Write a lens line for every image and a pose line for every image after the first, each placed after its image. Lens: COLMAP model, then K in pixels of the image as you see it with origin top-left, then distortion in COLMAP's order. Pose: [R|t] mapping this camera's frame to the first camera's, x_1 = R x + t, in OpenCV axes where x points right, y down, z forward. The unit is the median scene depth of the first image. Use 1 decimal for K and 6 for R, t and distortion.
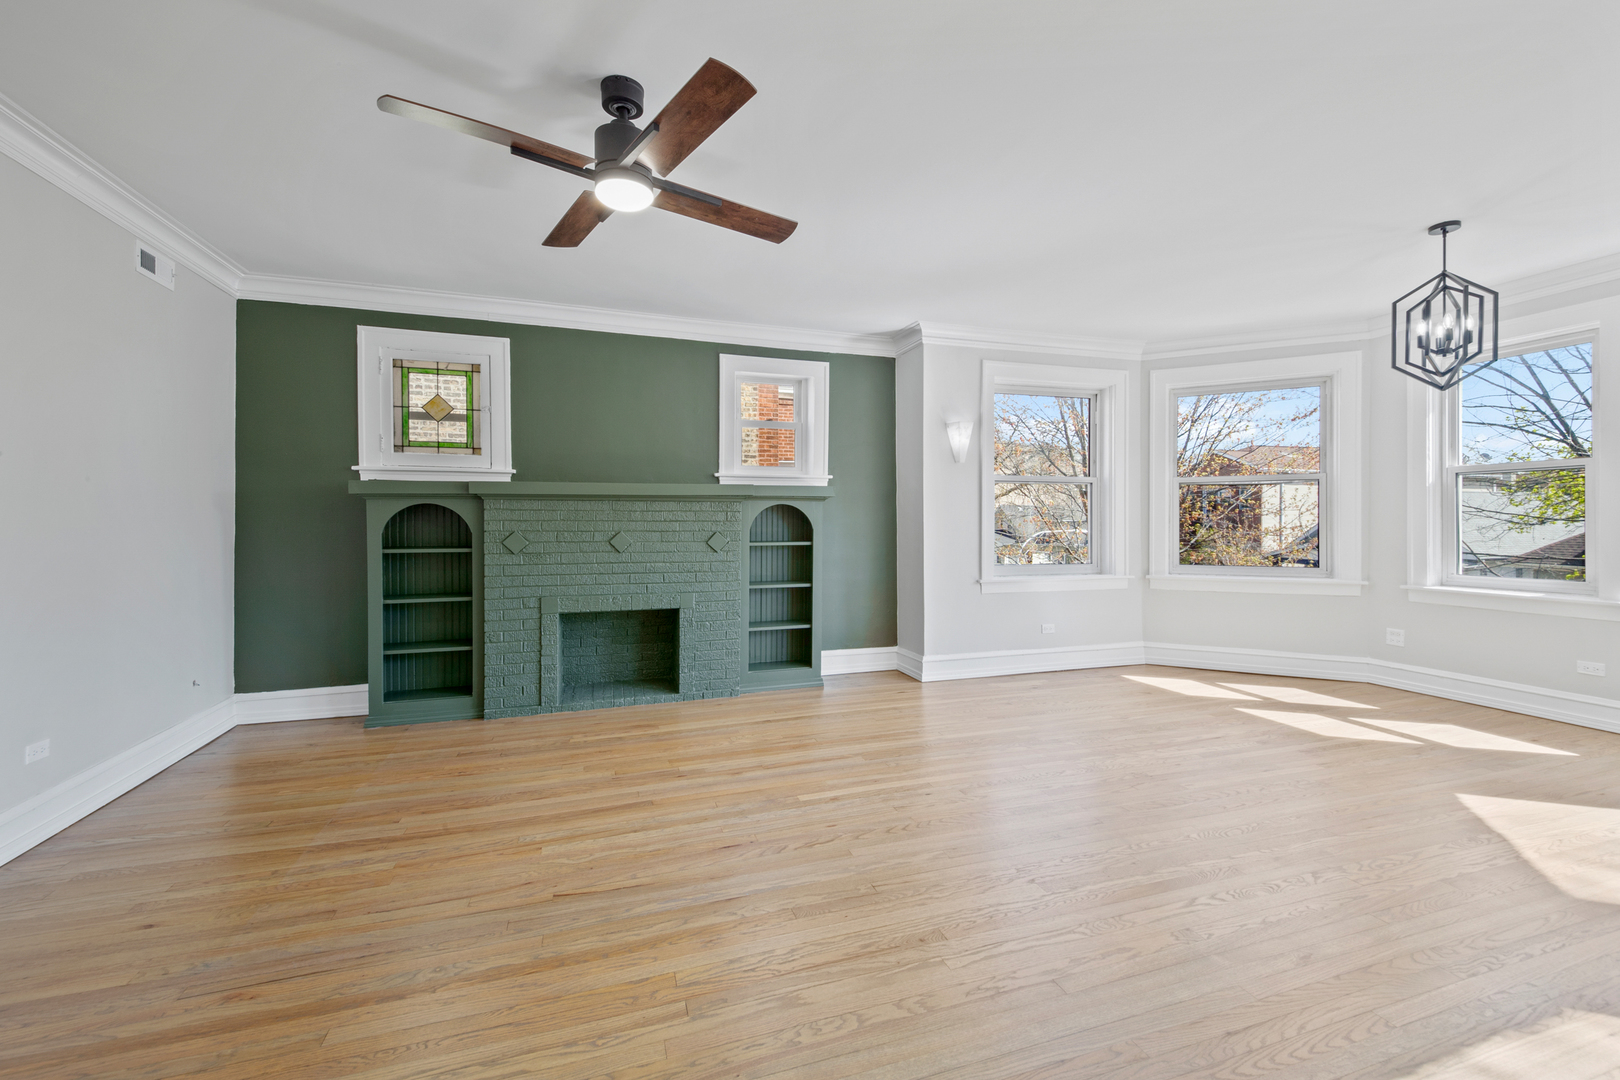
lens RADIAL K [[669.0, 0, 819.3], [0, 669.0, 525.1], [0, 0, 1]] dist [0.033087, -0.002990]
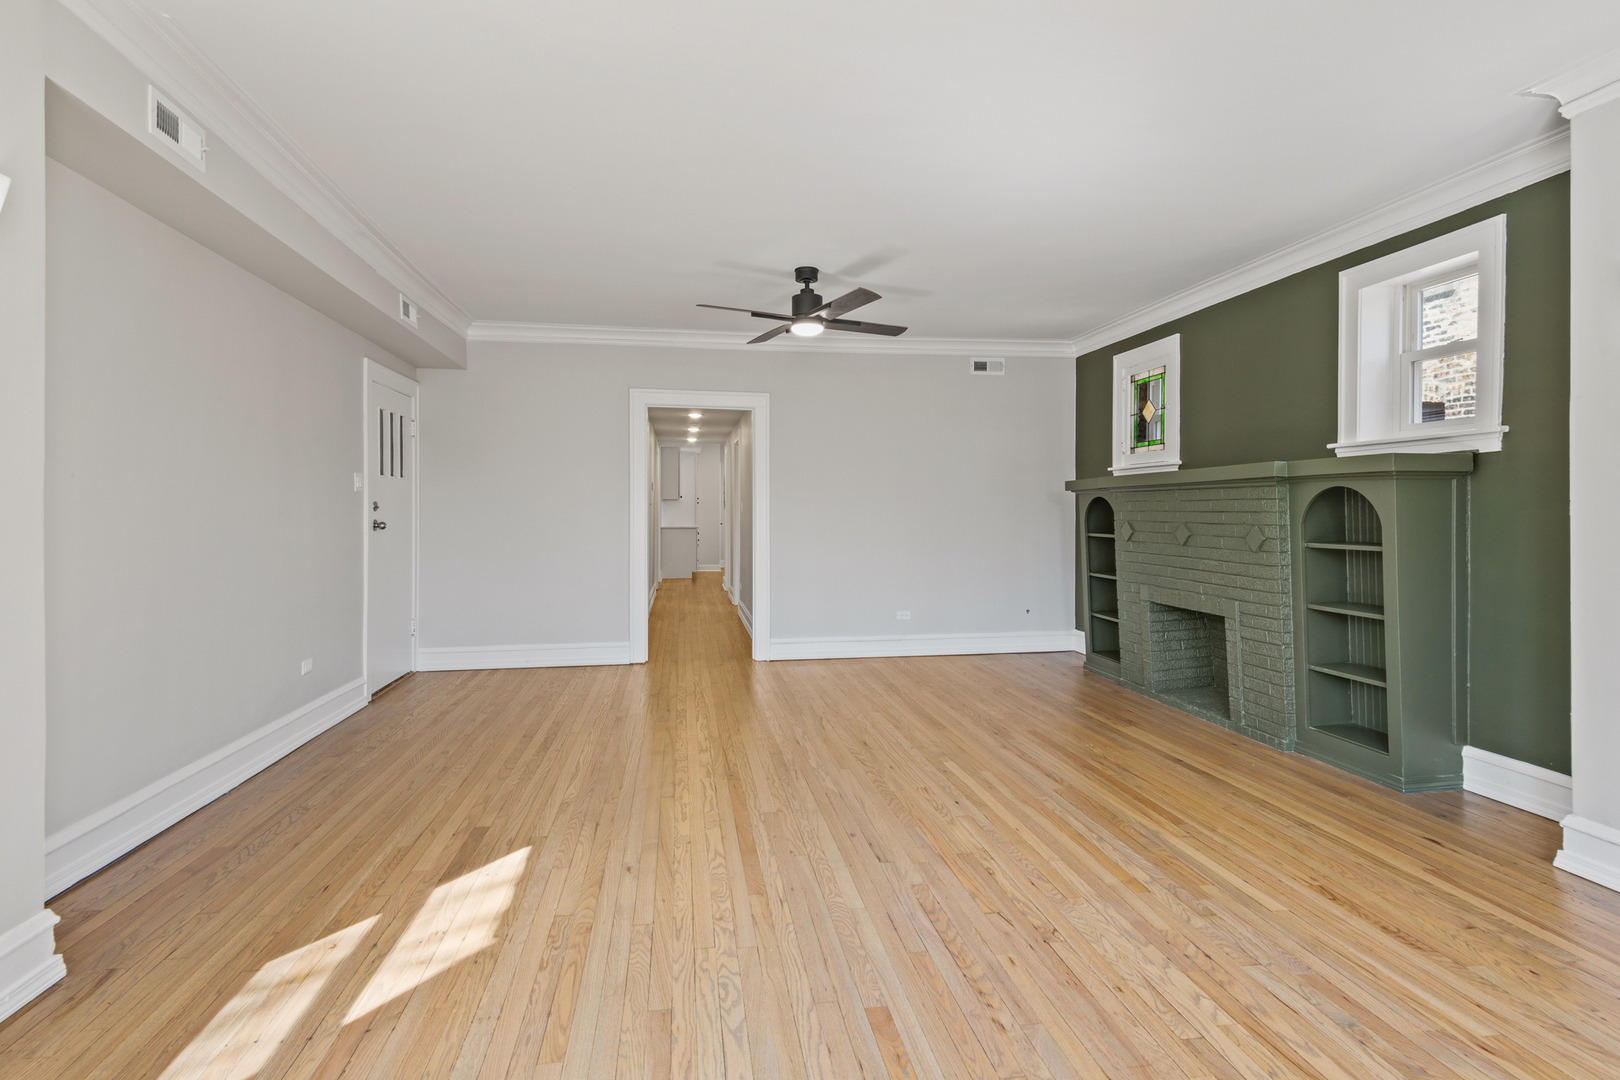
lens RADIAL K [[843.2, 0, 806.8], [0, 843.2, 514.1], [0, 0, 1]] dist [0.050715, -0.008018]
pose [[-0.168772, 0.005611, -0.985639, 0.964274], [-0.007314, 0.999949, 0.006945, -0.006674], [0.985628, 0.008381, -0.168722, 0.699927]]
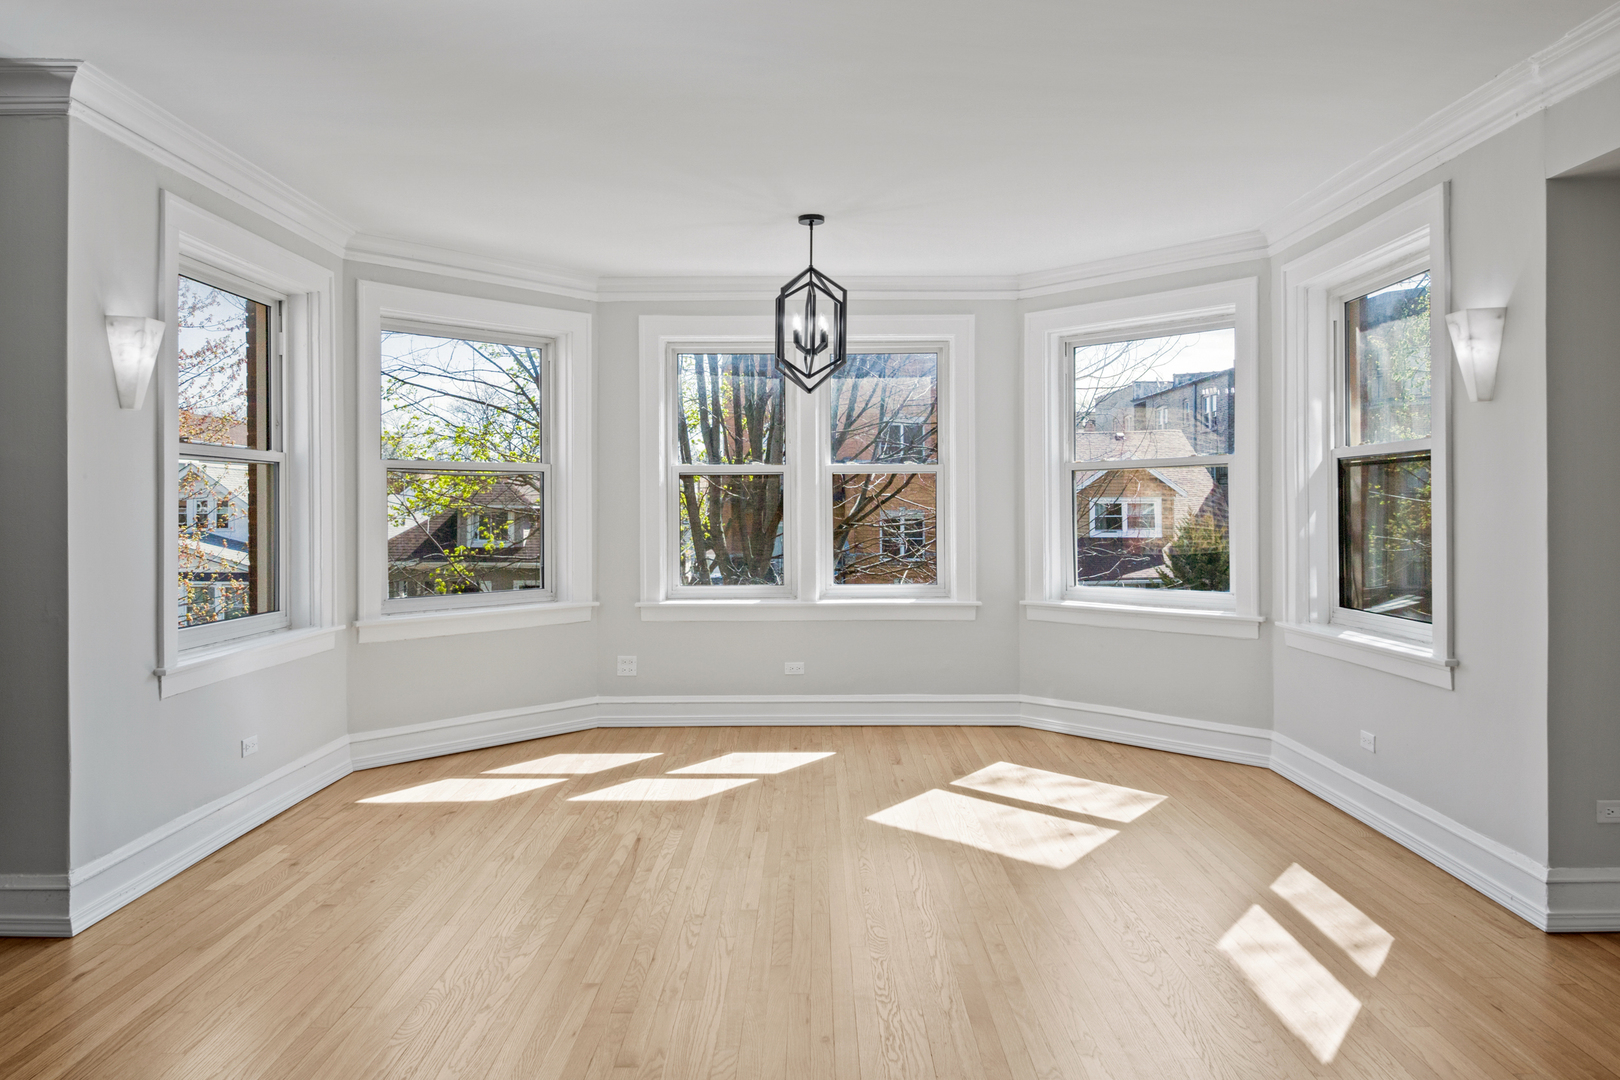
lens RADIAL K [[1086.1, 0, 809.4], [0, 1086.1, 511.2], [0, 0, 1]] dist [0.020934, -0.017741]
pose [[0.316753, -0.002857, 0.948504, -0.393989], [0.007825, 0.999969, 0.000399, -0.026970], [-0.948476, 0.007296, 0.316766, 0.420033]]
